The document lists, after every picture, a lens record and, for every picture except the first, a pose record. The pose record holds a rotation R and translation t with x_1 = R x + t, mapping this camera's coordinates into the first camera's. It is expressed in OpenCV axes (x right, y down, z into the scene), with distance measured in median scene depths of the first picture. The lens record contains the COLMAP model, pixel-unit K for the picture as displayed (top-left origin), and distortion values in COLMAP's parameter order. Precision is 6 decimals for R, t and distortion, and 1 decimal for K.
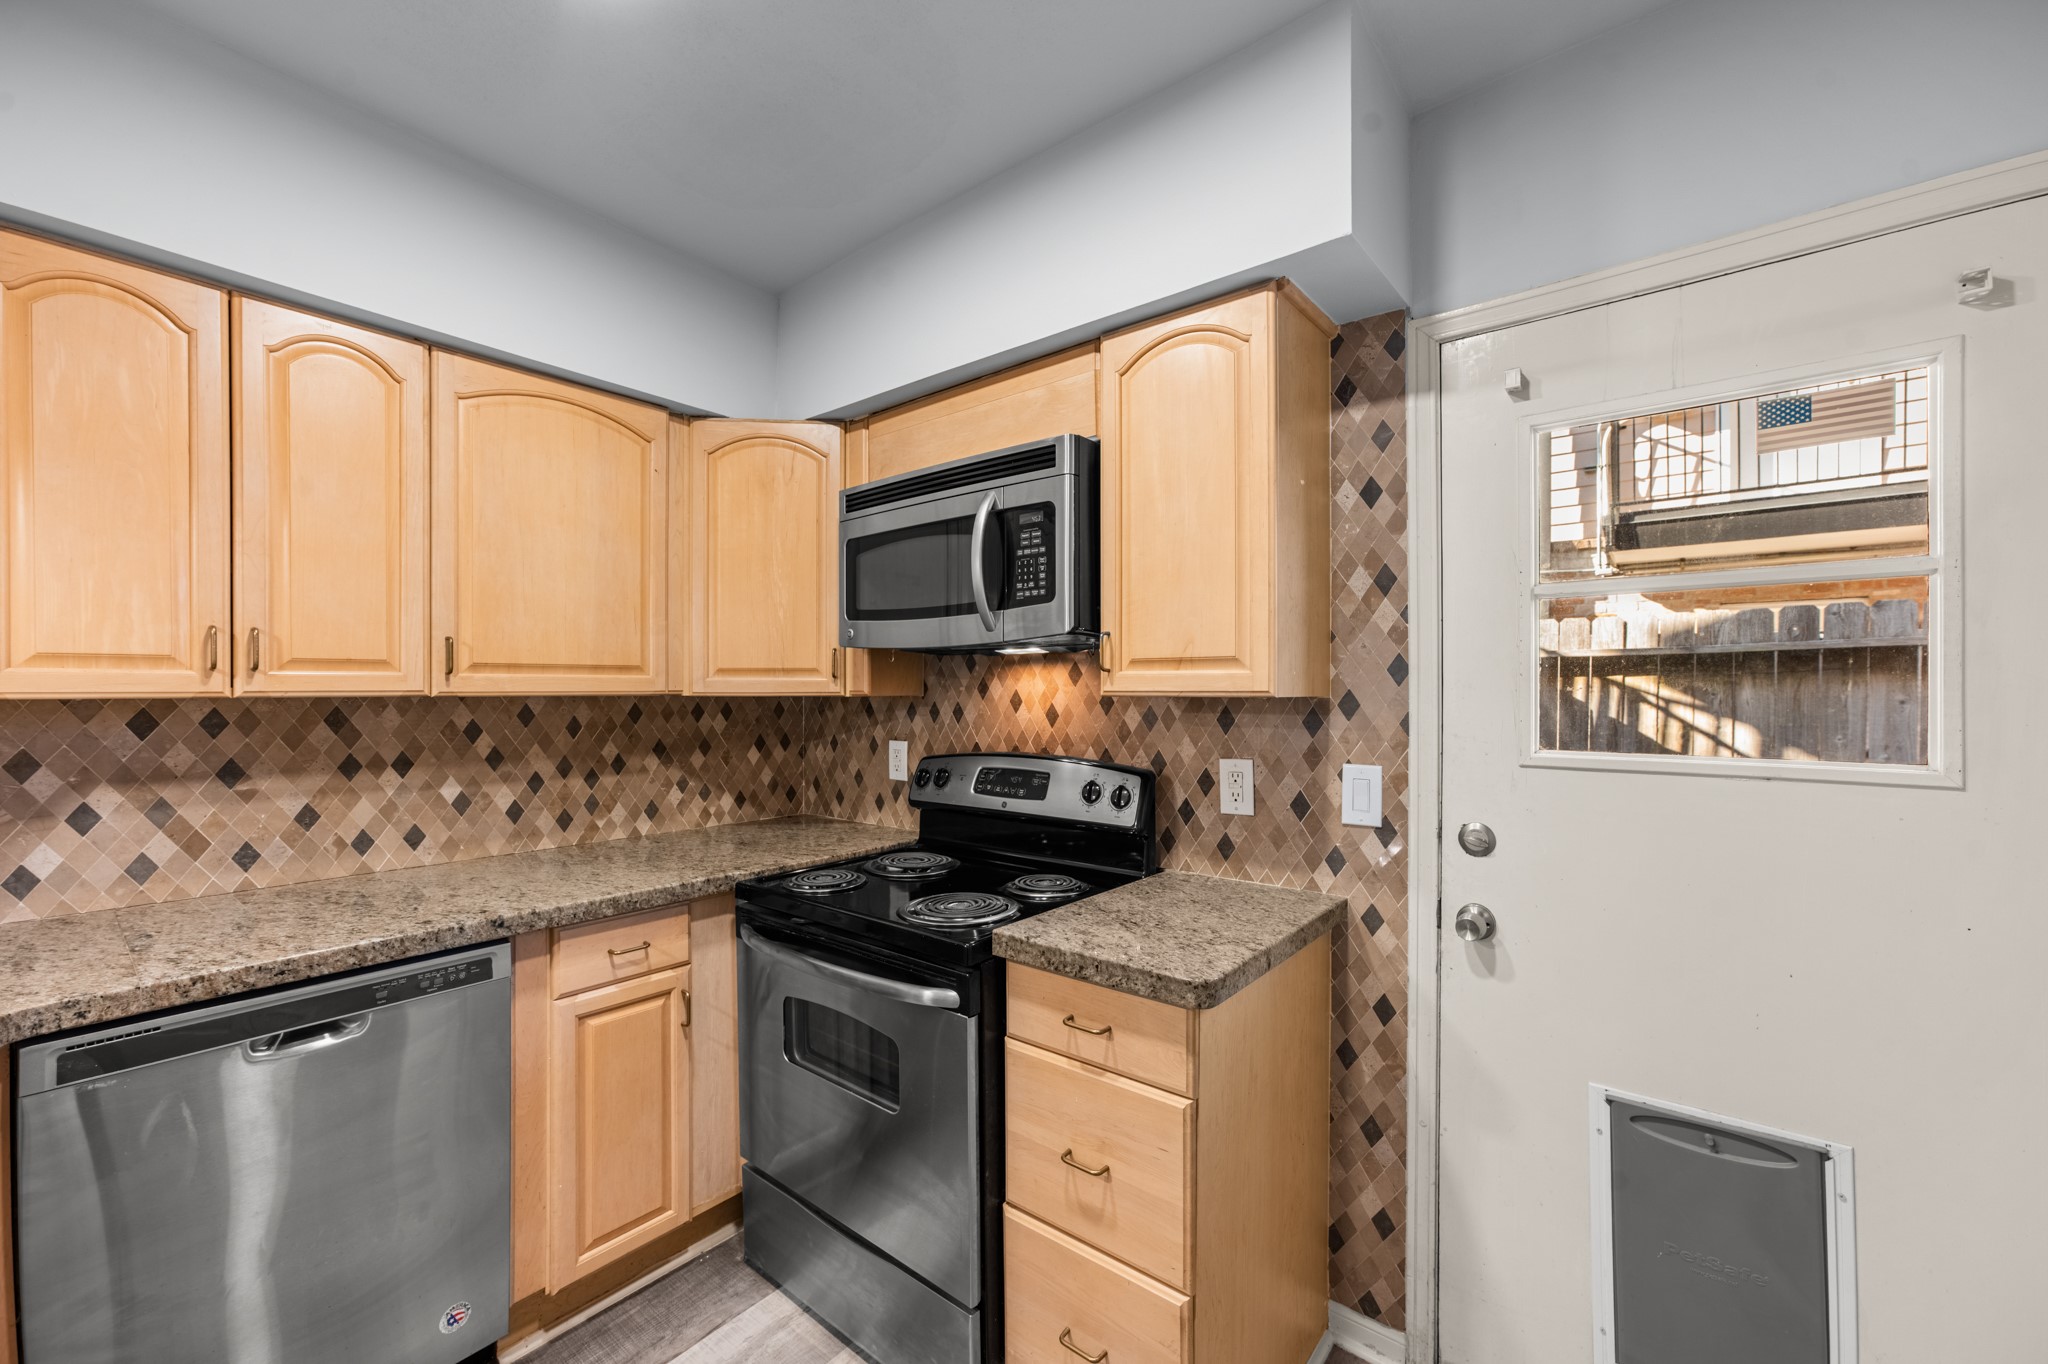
lens RADIAL K [[813.4, 0, 1024.7], [0, 813.4, 688.3], [0, 0, 1]] dist [-0.038636, 0.023199]
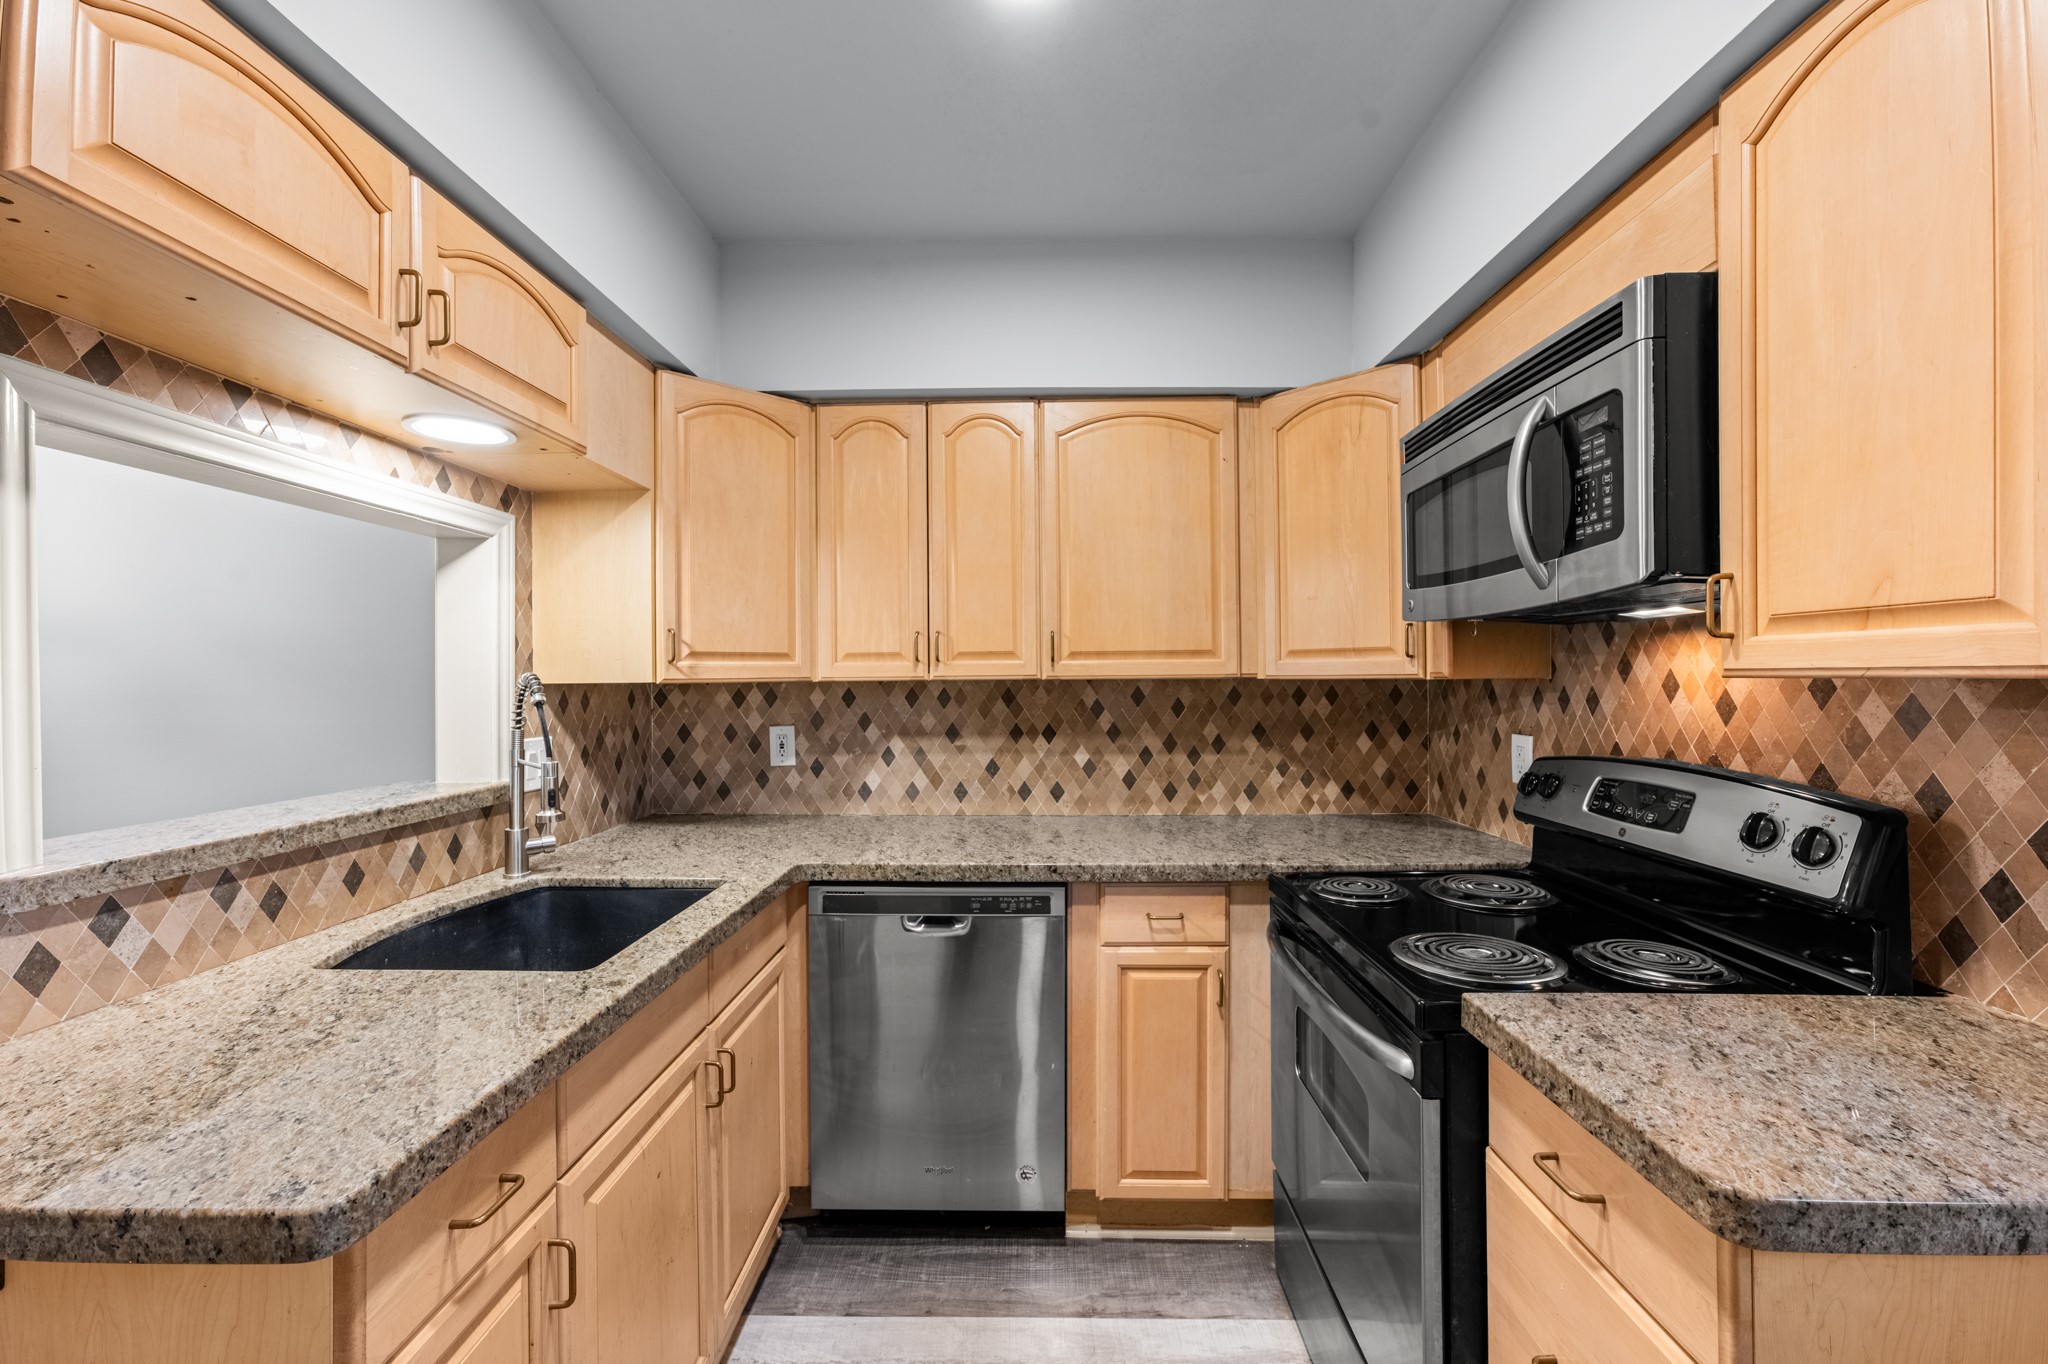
lens RADIAL K [[820.3, 0, 1020.6], [0, 820.3, 676.5], [0, 0, 1]] dist [-0.040295, 0.022050]
pose [[0.611377, -0.004399, -0.791327, 0.255113], [0.008200, 0.999966, 0.000776, 0.004060], [0.791297, -0.006963, 0.611393, 0.196425]]
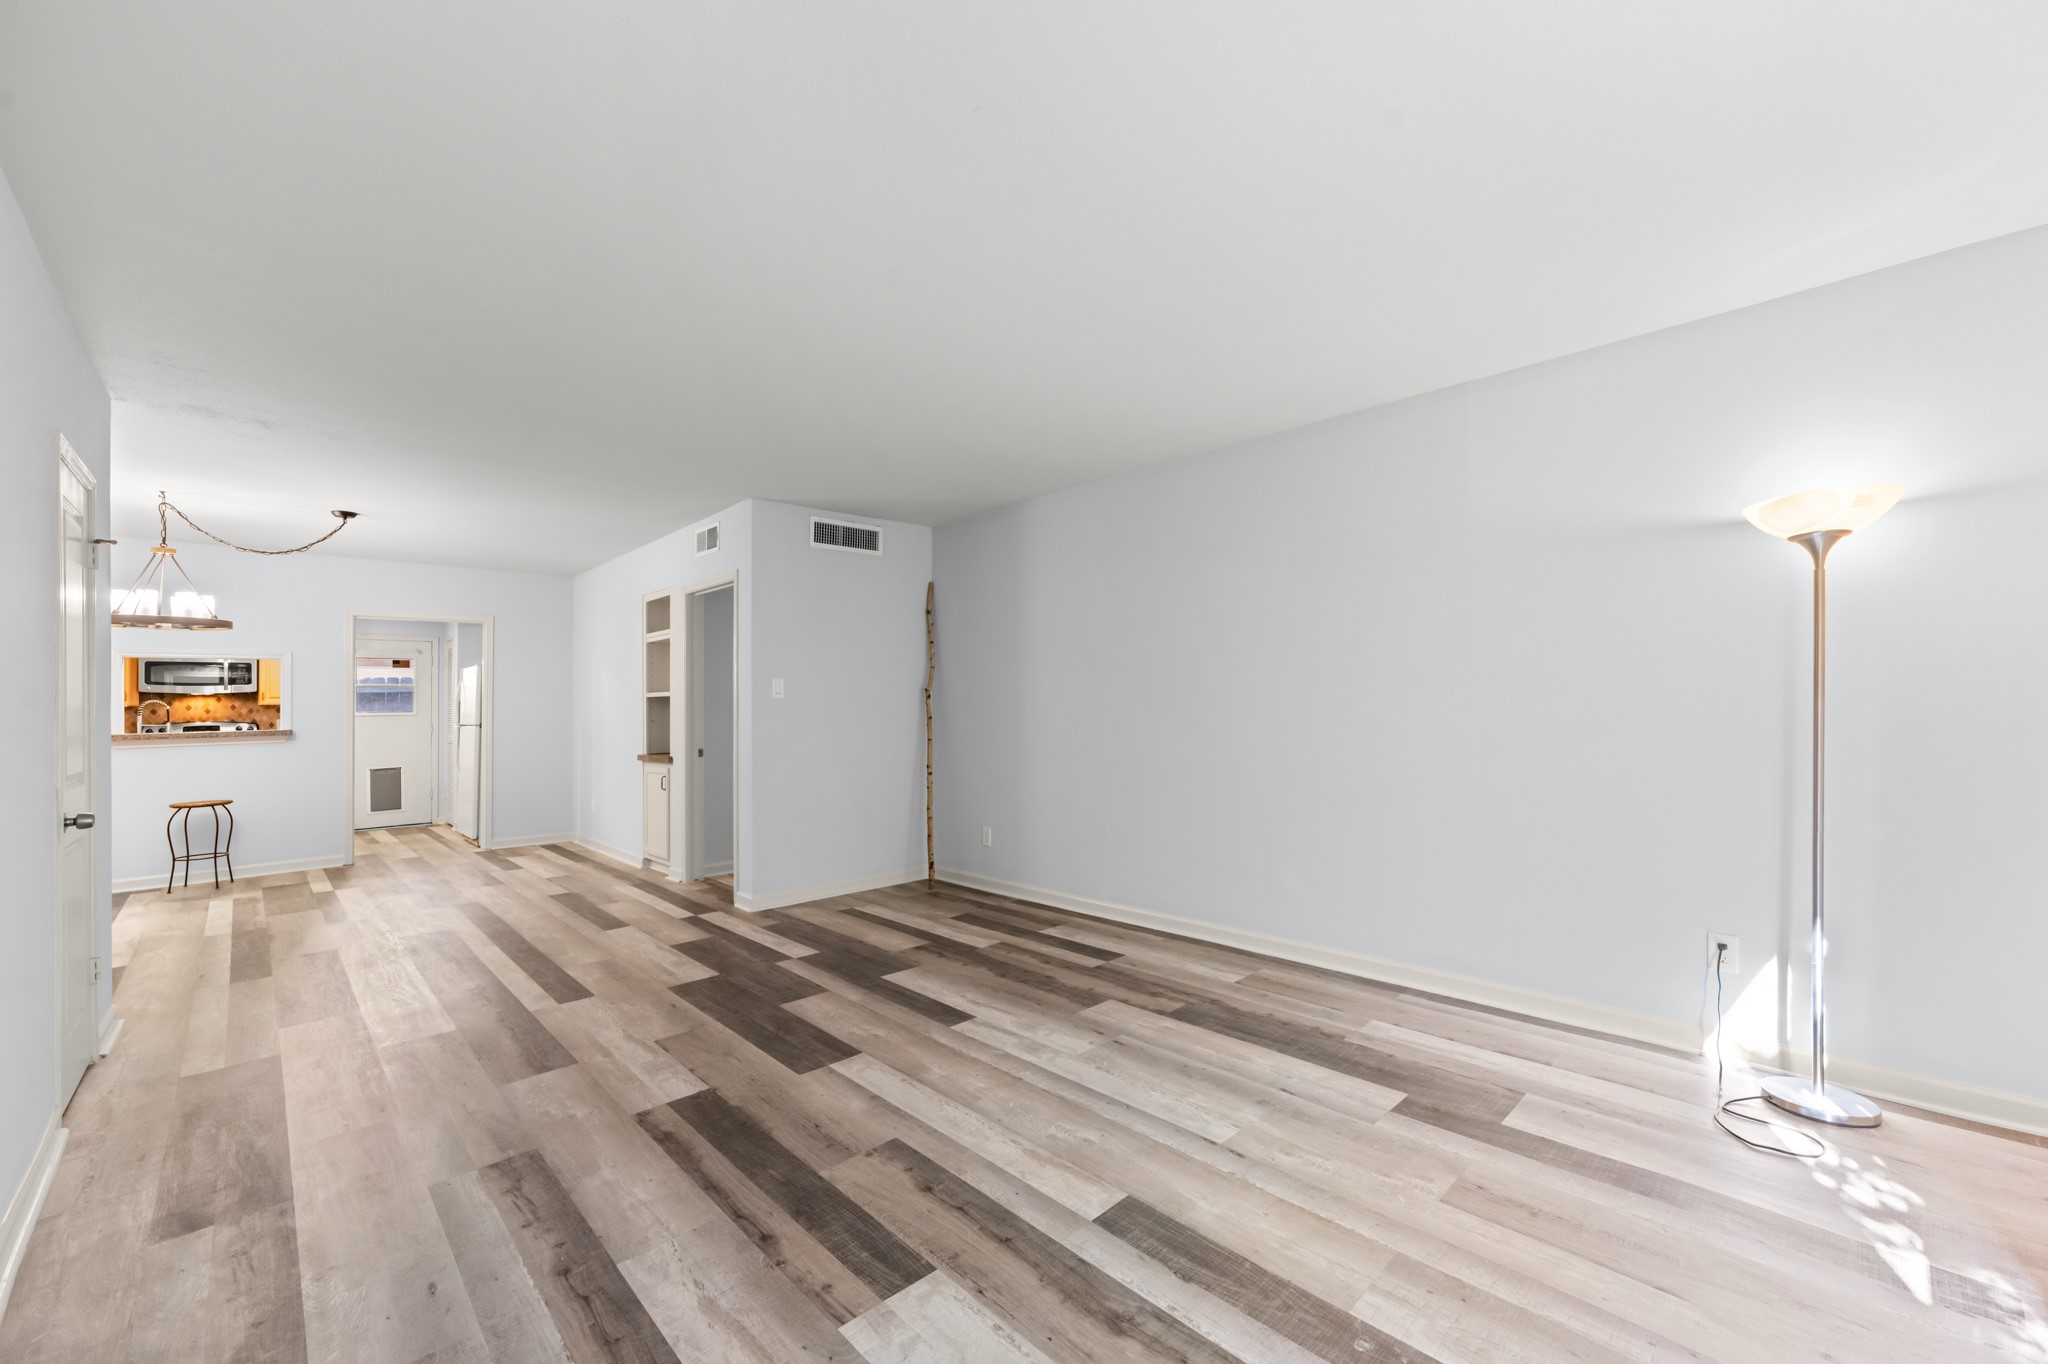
lens RADIAL K [[831.3, 0, 1046.4], [0, 831.3, 701.7], [0, 0, 1]] dist [-0.046940, 0.022927]
pose [[0.107749, -0.000106, 0.994178, -4.037755], [0.016367, 0.999865, -0.001668, 0.073427], [-0.994043, 0.016451, 0.107736, -3.974985]]
